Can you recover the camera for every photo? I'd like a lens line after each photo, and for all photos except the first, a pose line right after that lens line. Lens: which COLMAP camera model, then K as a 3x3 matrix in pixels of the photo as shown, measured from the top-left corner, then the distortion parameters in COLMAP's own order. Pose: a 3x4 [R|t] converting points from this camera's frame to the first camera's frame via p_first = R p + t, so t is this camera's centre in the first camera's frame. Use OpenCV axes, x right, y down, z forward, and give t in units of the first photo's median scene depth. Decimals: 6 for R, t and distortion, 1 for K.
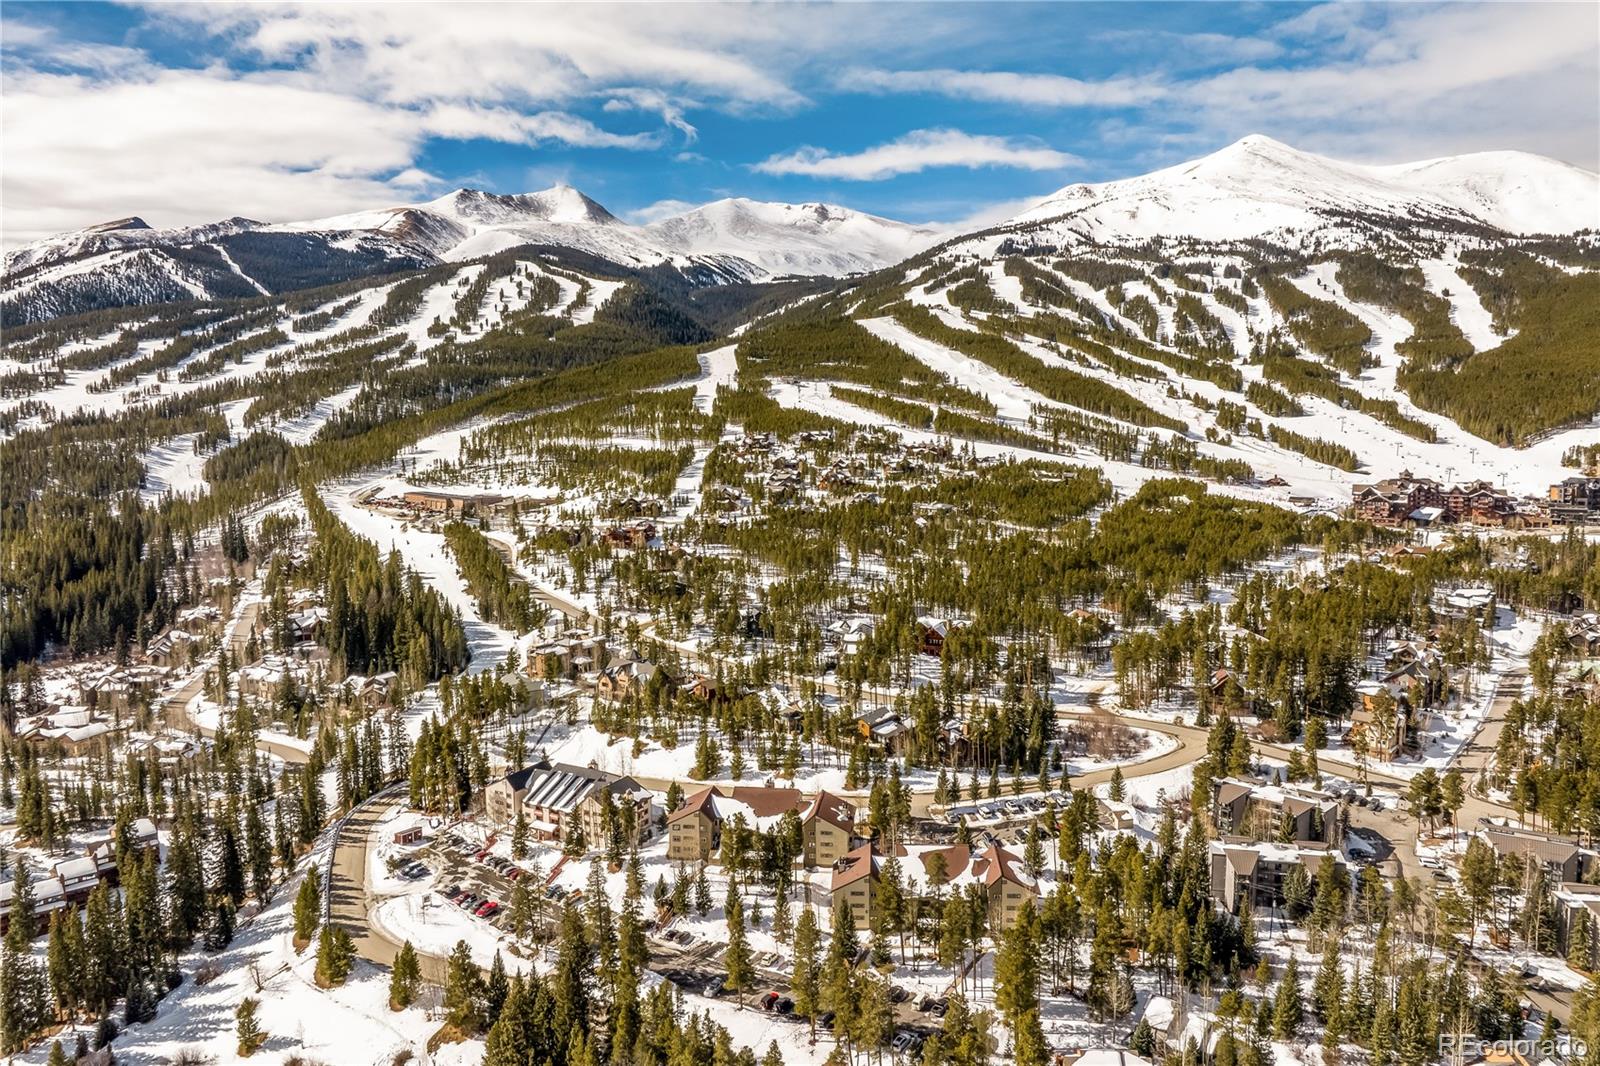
lens RADIAL K [[1123.4, 0, 801.3], [0, 1123.4, 492.3], [0, 0, 1]] dist [-0.038804, -0.010876]
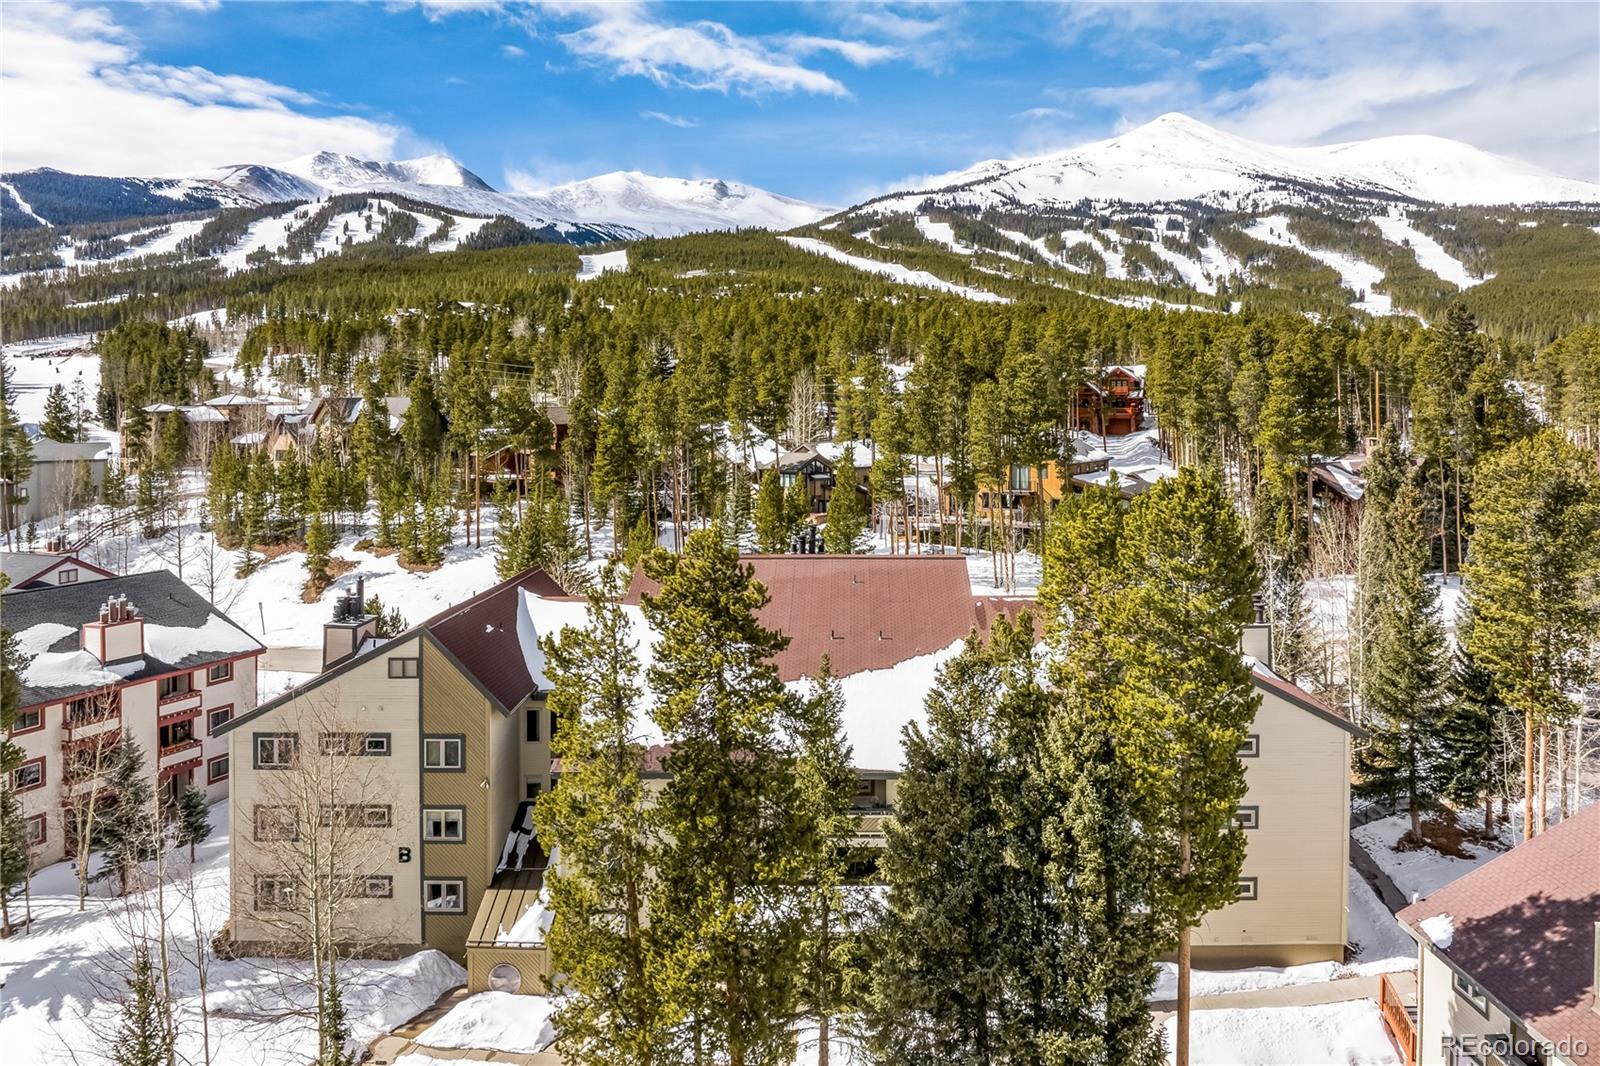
lens RADIAL K [[1168.5, 0, 849.4], [0, 1168.5, 402.8], [0, 0, 1]] dist [-0.048806, -0.000975]
pose [[0.991139, 0.007871, 0.132592, -0.006566], [0.003910, 0.996081, -0.088358, 0.033562], [-0.132768, 0.088094, 0.987225, 0.104176]]
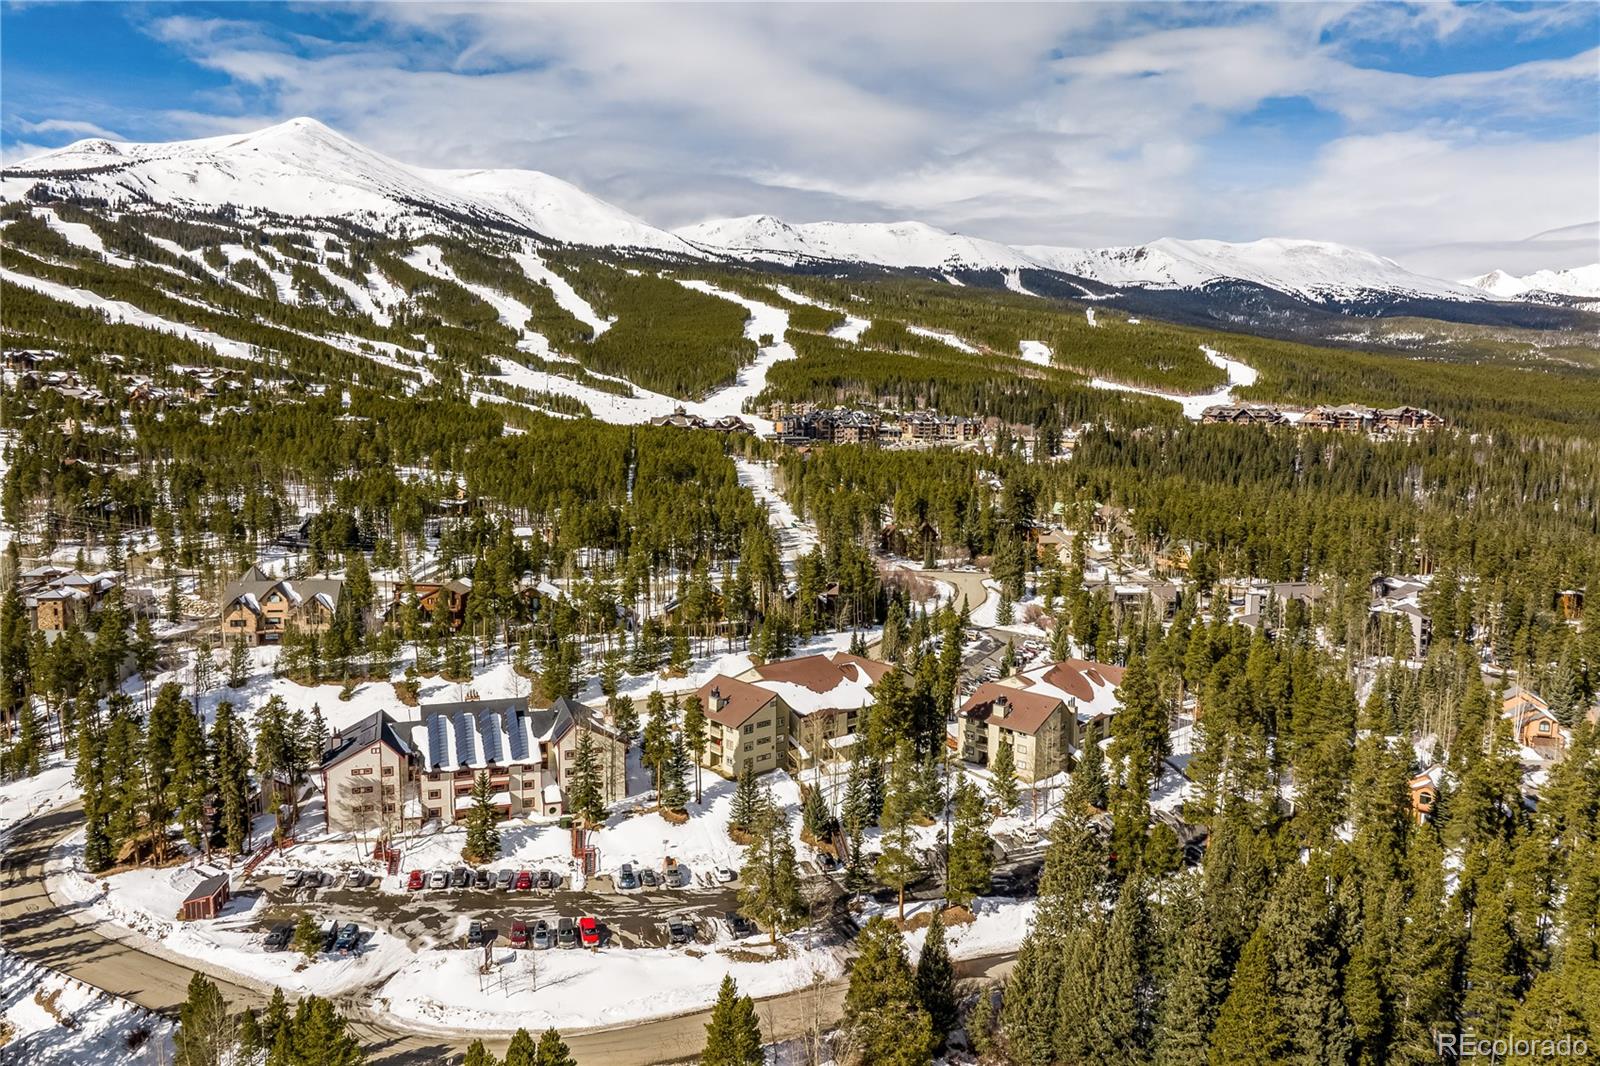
lens RADIAL K [[1123.4, 0, 802.1], [0, 1123.4, 513.1], [0, 0, 1]] dist [-0.042495, -0.002916]
pose [[0.665832, -0.059917, 0.743691, -0.072950], [0.050520, 0.998103, 0.035183, 0.019050], [-0.744389, 0.014145, 0.667597, 0.067412]]
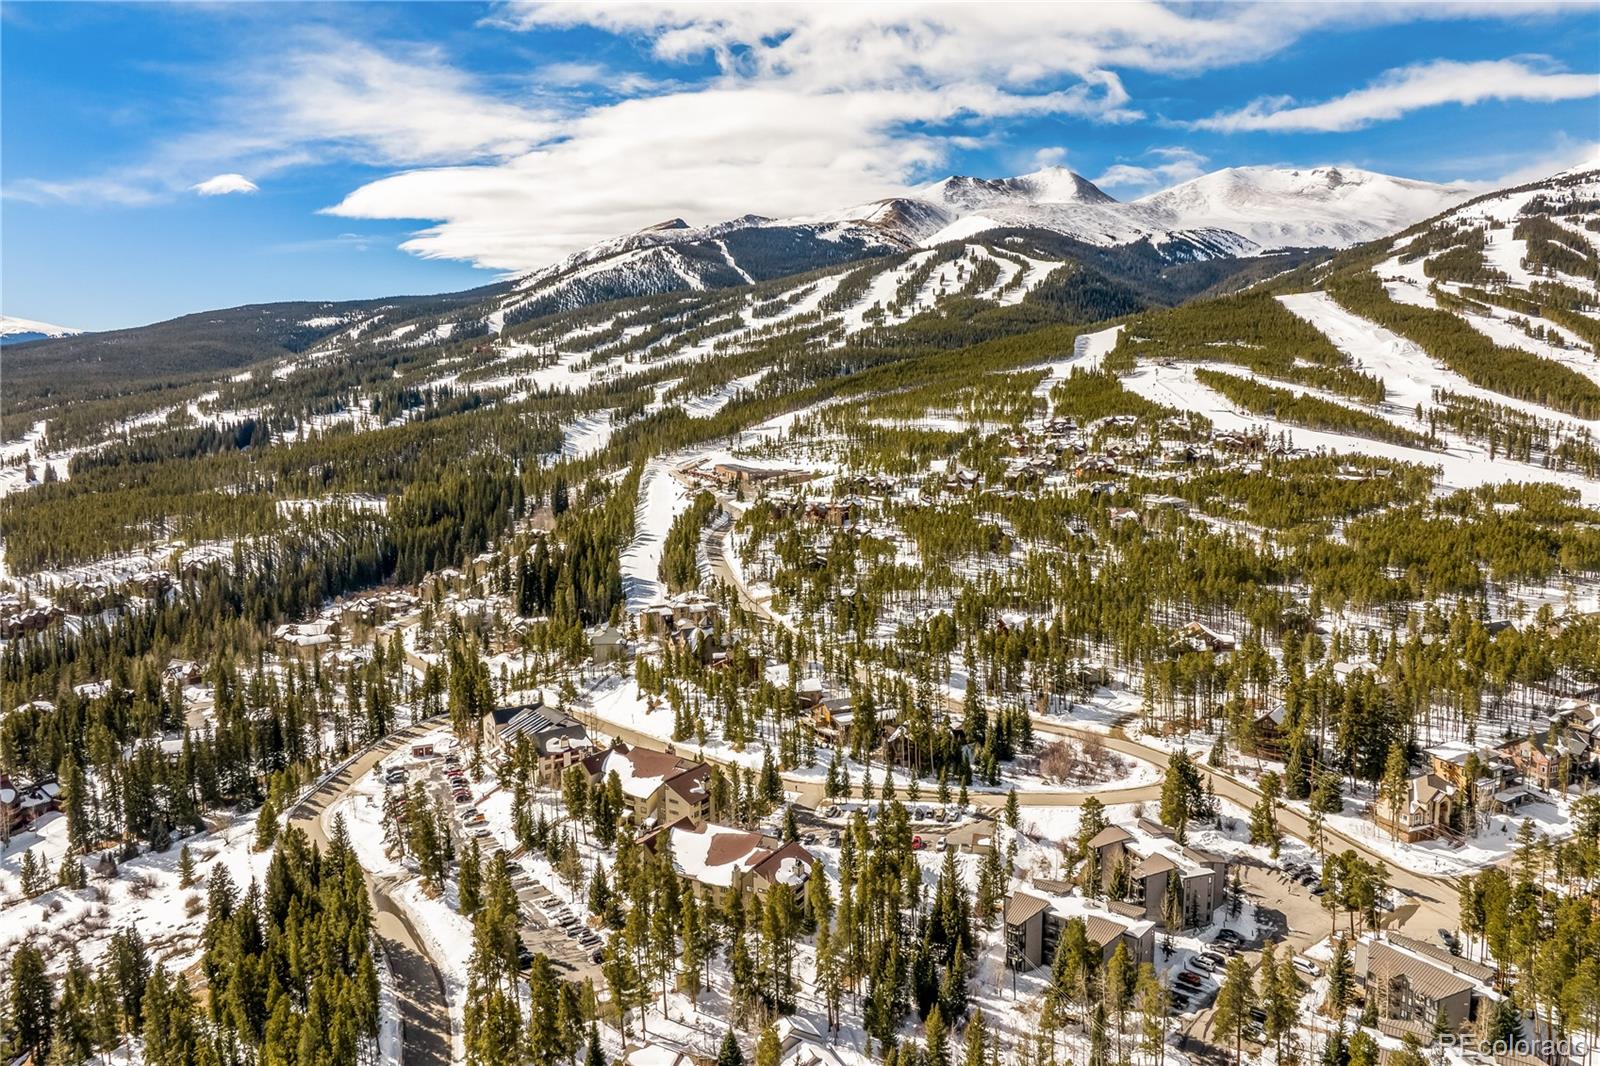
lens RADIAL K [[1122.5, 0, 799.9], [0, 1122.5, 502.1], [0, 0, 1]] dist [-0.034361, -0.006519]
pose [[0.900824, 0.051812, -0.431082, 0.069016], [-0.041422, 0.998581, 0.033460, -0.001065], [0.432204, -0.012285, 0.901692, 0.015826]]
